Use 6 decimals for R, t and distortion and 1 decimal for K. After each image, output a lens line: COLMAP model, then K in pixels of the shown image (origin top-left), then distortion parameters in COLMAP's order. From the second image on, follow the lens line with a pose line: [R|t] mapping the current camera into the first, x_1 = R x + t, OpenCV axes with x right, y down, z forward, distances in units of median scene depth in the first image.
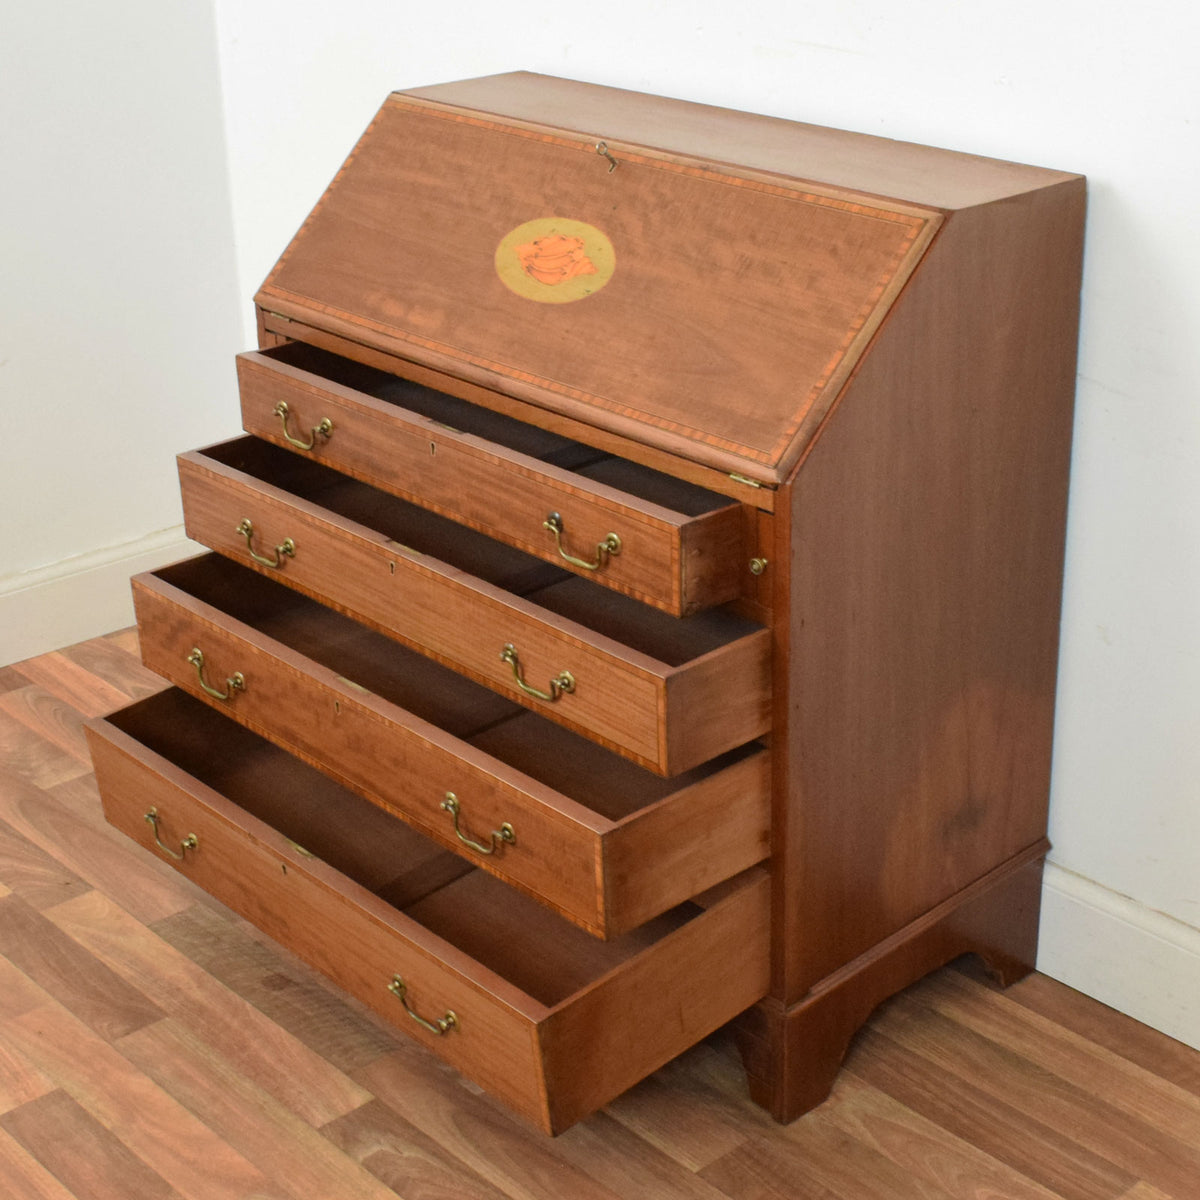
lens RADIAL K [[2213.8, 0, 659.1], [0, 2213.8, 628.8], [0, 0, 1]] dist [-0.022312, 0.000000]
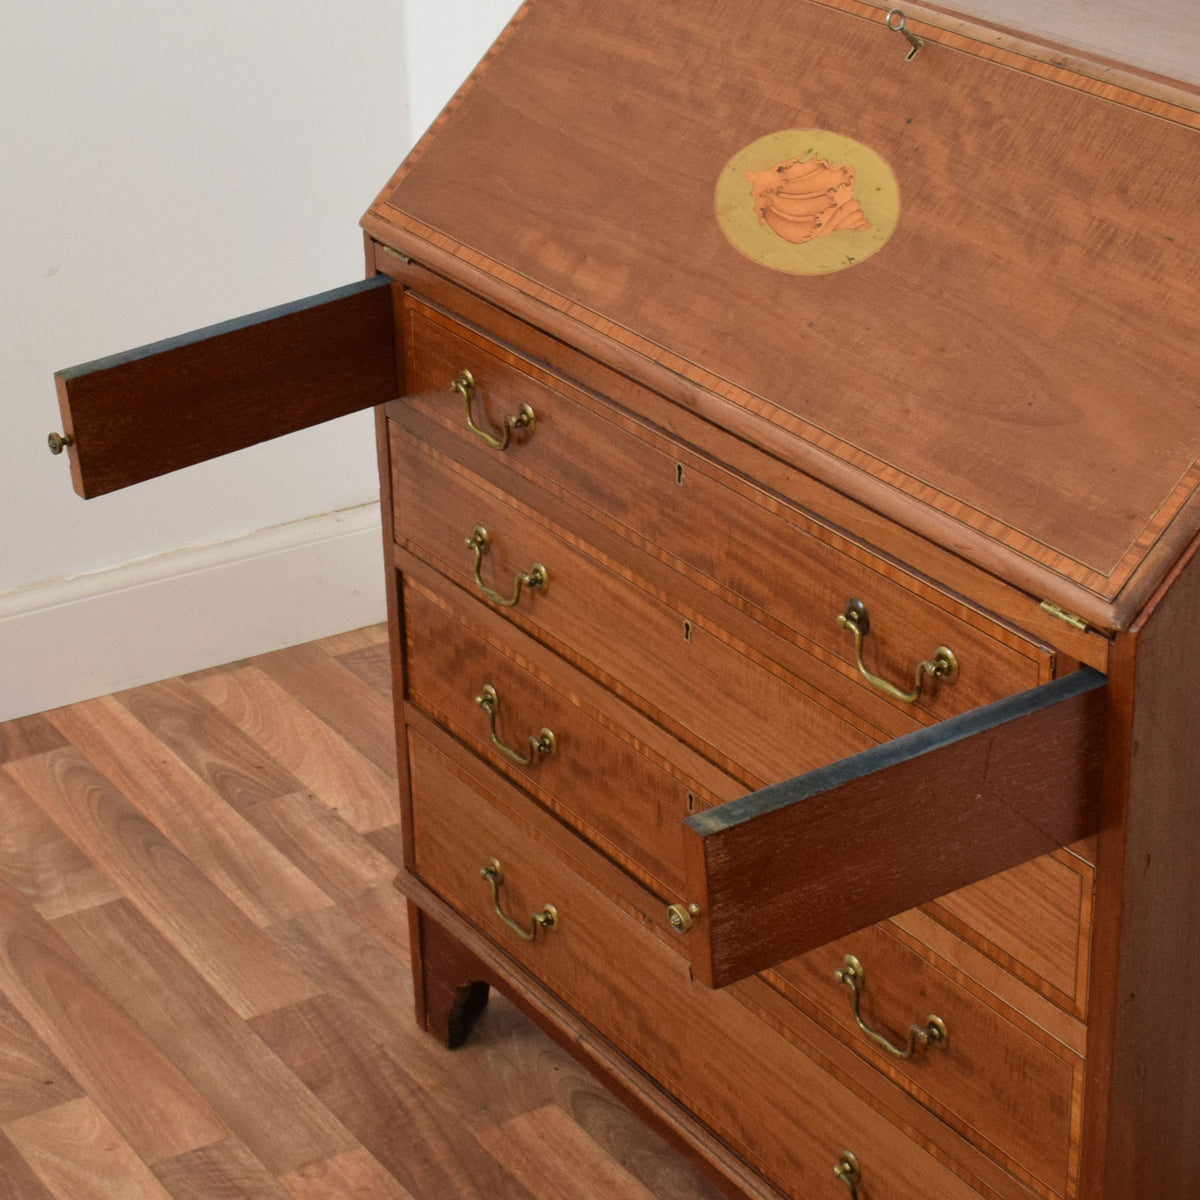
lens RADIAL K [[3018.4, 0, 584.4], [0, 3018.4, 640.9], [0, 0, 1]] dist [-0.027608, 0.000000]
pose [[0.980689, 0.074731, -0.180731, 0.051417], [-0.069993, 0.997019, 0.032463, -0.067192], [0.182619, -0.019187, 0.982997, 0.165405]]
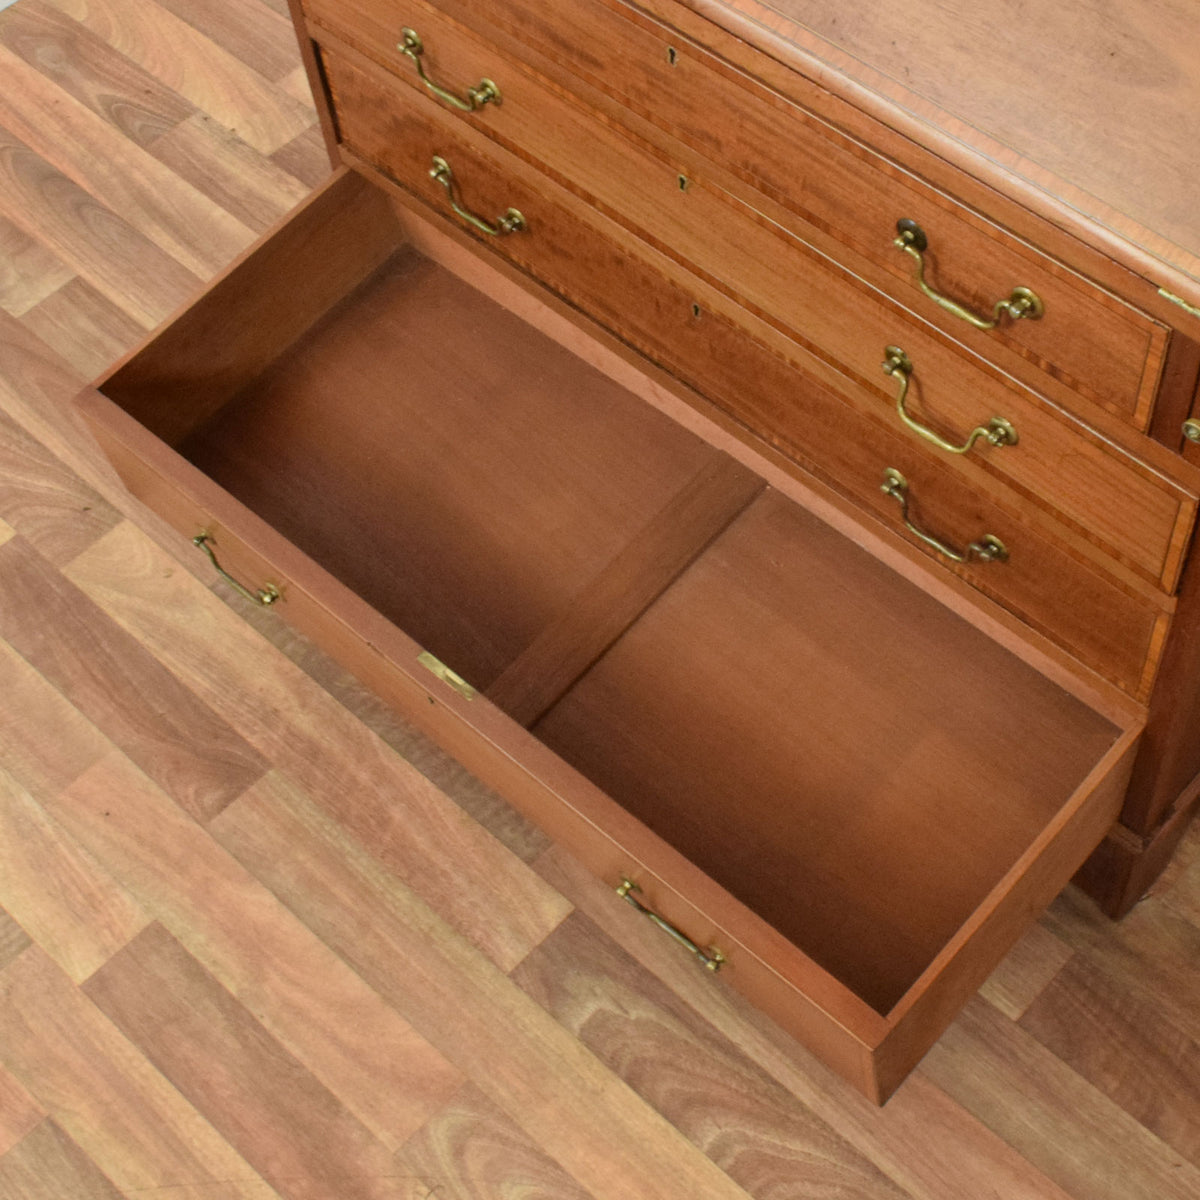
lens RADIAL K [[2071.6, 0, 714.6], [0, 2071.6, 559.7], [0, 0, 1]] dist [-0.027284, 0.000000]
pose [[0.996624, -0.077821, 0.026181, -0.089445], [0.053114, 0.854211, 0.517206, -0.256257], [-0.062614, -0.514069, 0.855460, 0.447960]]
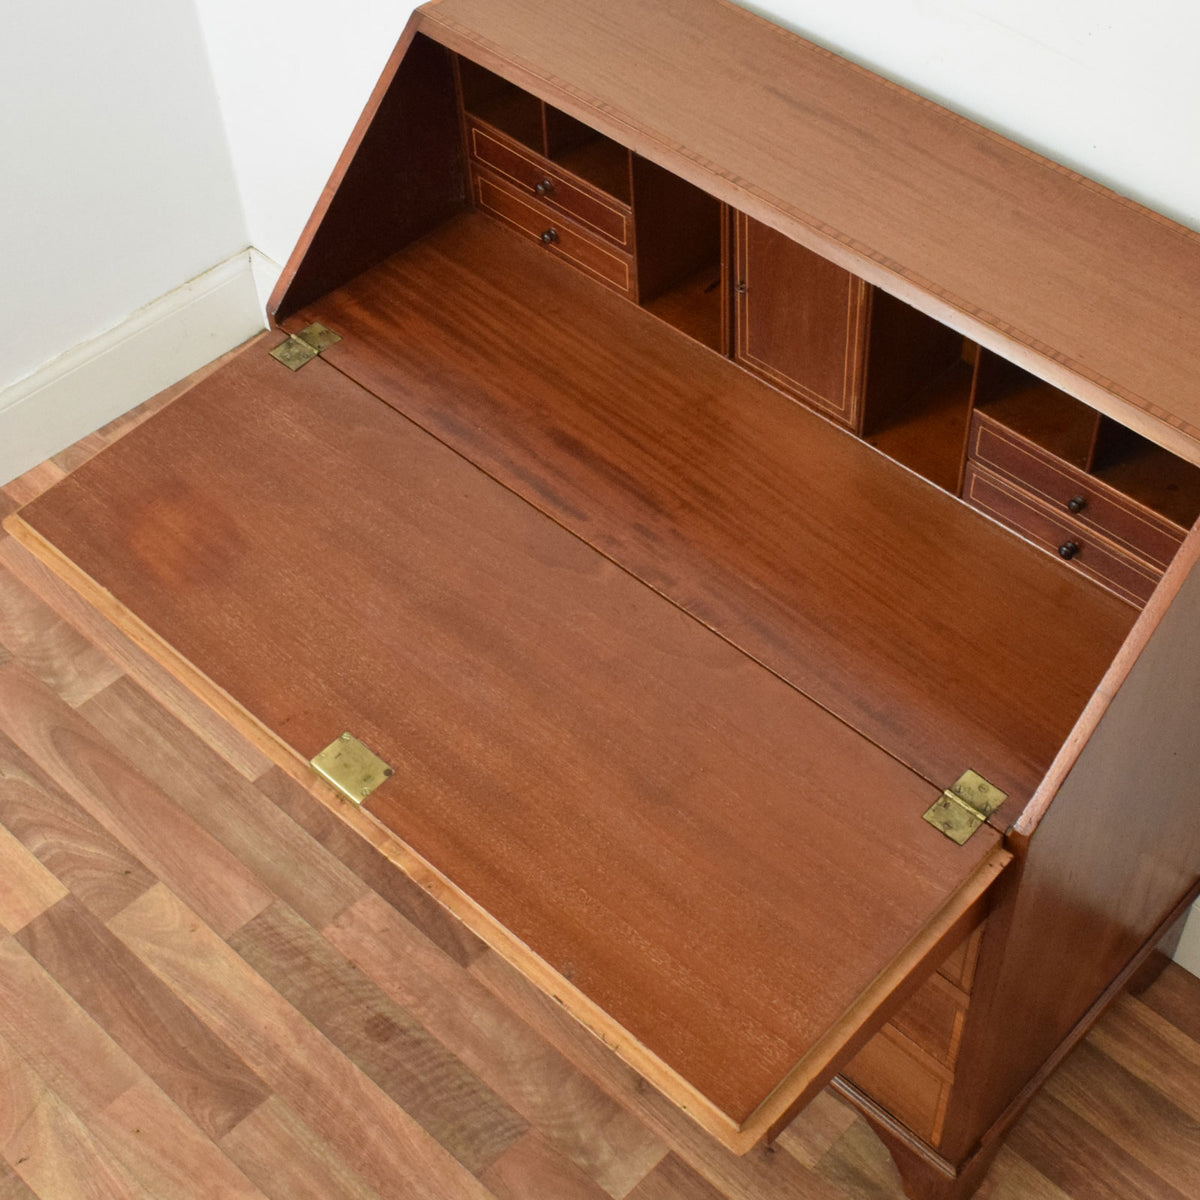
lens RADIAL K [[1898.9, 0, 740.2], [0, 1898.9, 609.1], [0, 0, 1]] dist [-0.022341, 0.000000]
pose [[0.995656, -0.053646, 0.076098, -0.078878], [0.016400, 0.905593, 0.423830, -0.368723], [-0.091650, -0.420741, 0.902540, 0.362648]]
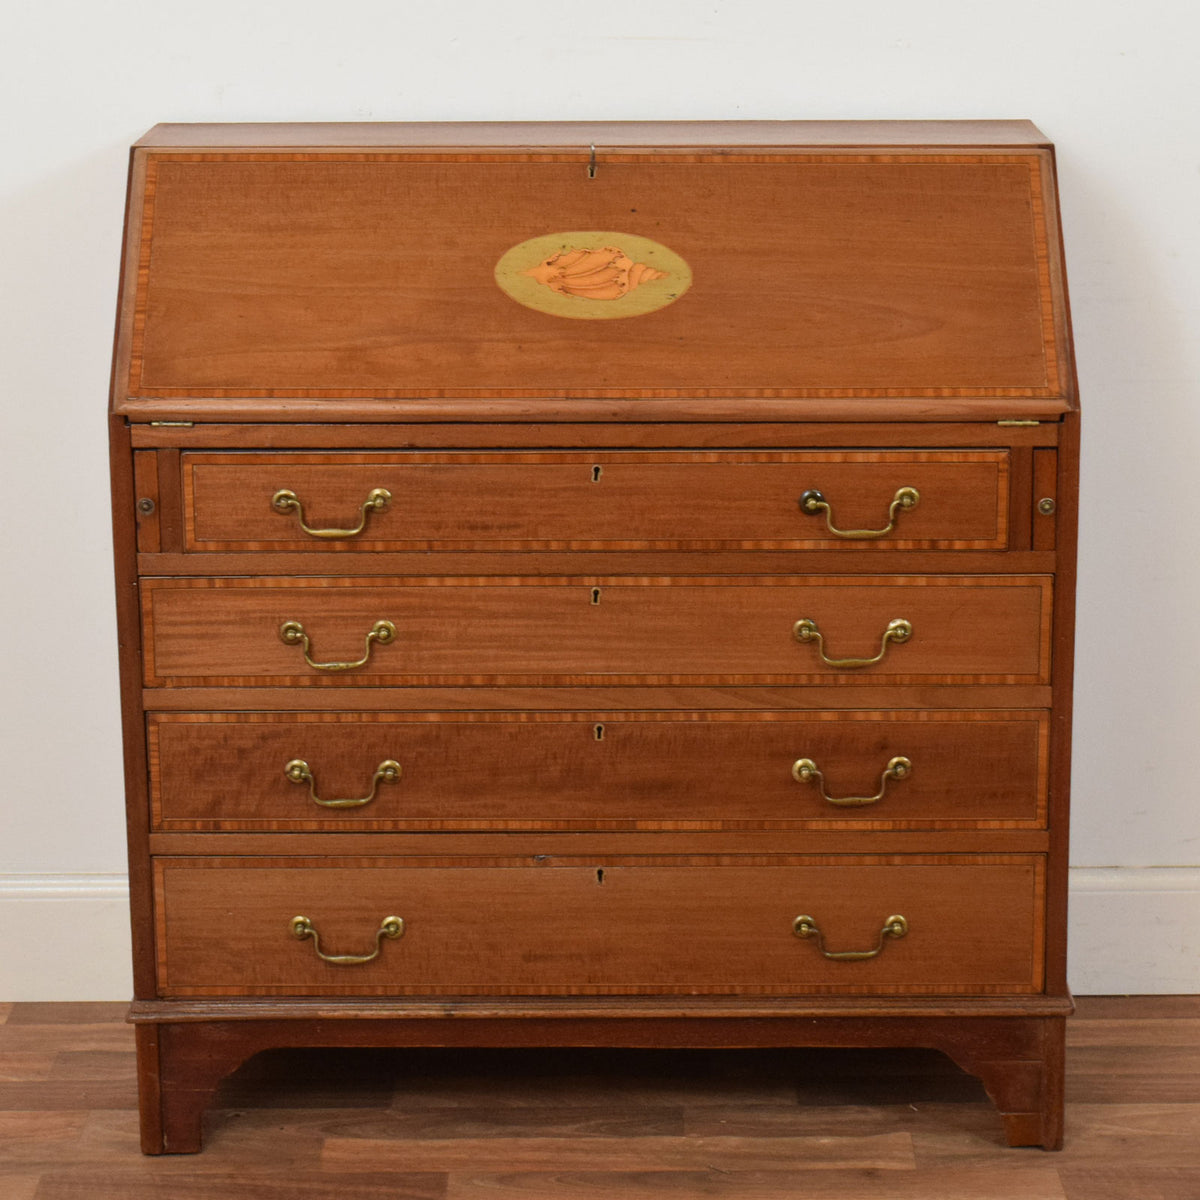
lens RADIAL K [[3588.2, 0, 723.4], [0, 3588.2, 541.9], [0, 0, 1]] dist [-0.022329, 0.000000]
pose [[0.660628, -0.157406, 0.734026, -1.049571], [0.299817, 0.951728, -0.065747, 0.041039], [-0.688244, 0.263508, 0.675932, 0.035960]]
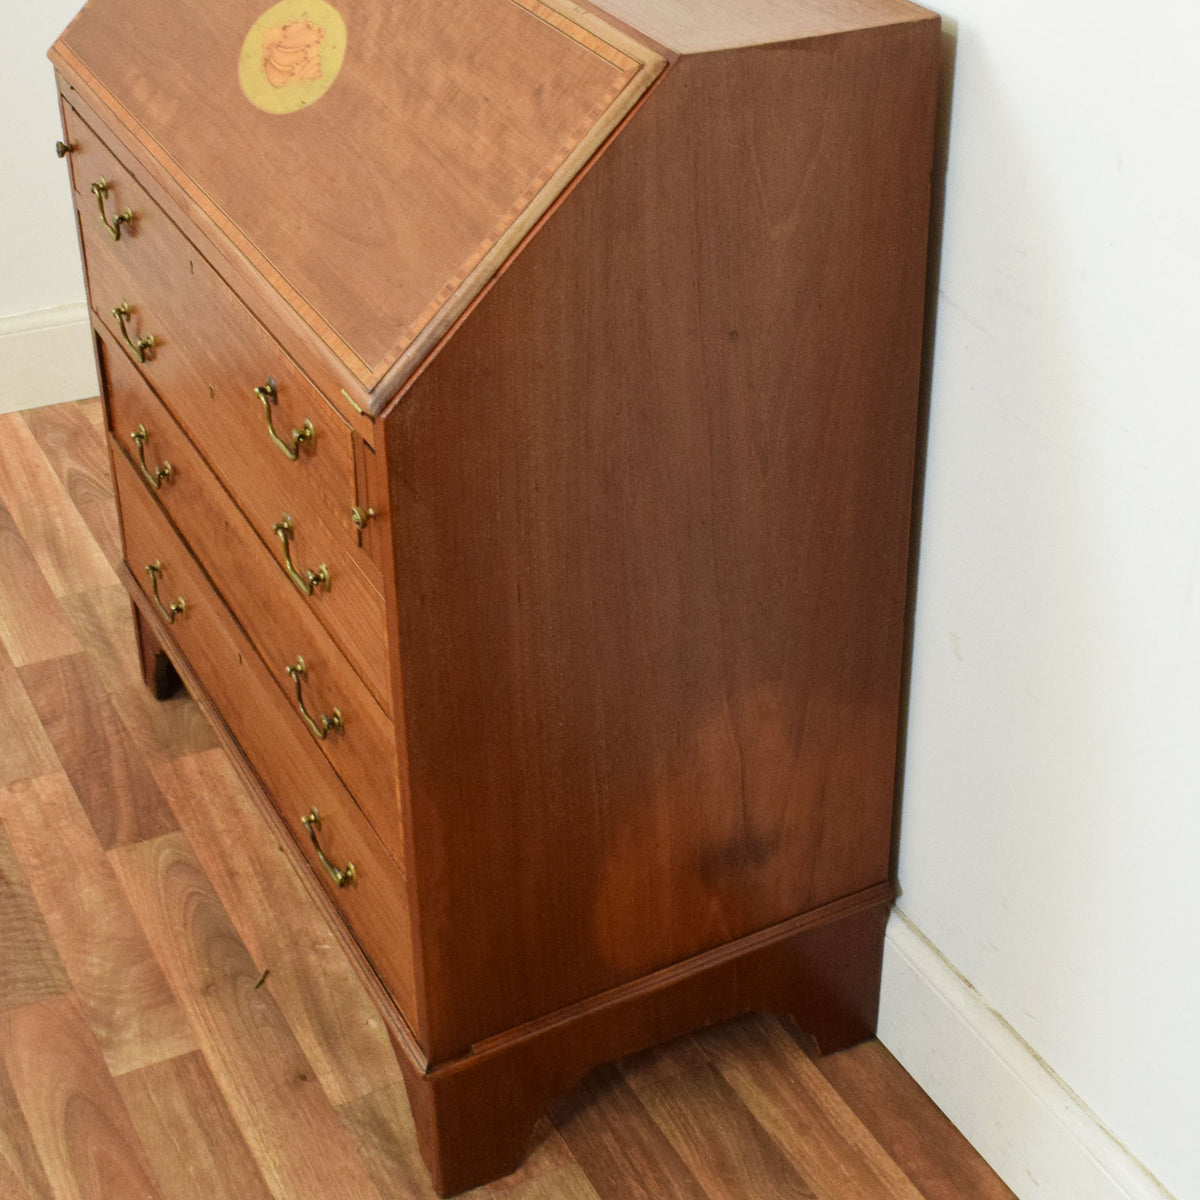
lens RADIAL K [[2213.8, 0, 712.8], [0, 2213.8, 565.7], [0, 0, 1]] dist [-0.022312, 0.000000]
pose [[0.967633, 0.150160, -0.202827, 0.269194], [-0.128255, 0.984791, 0.117204, -0.099183], [0.217341, -0.087397, 0.972175, 0.271380]]
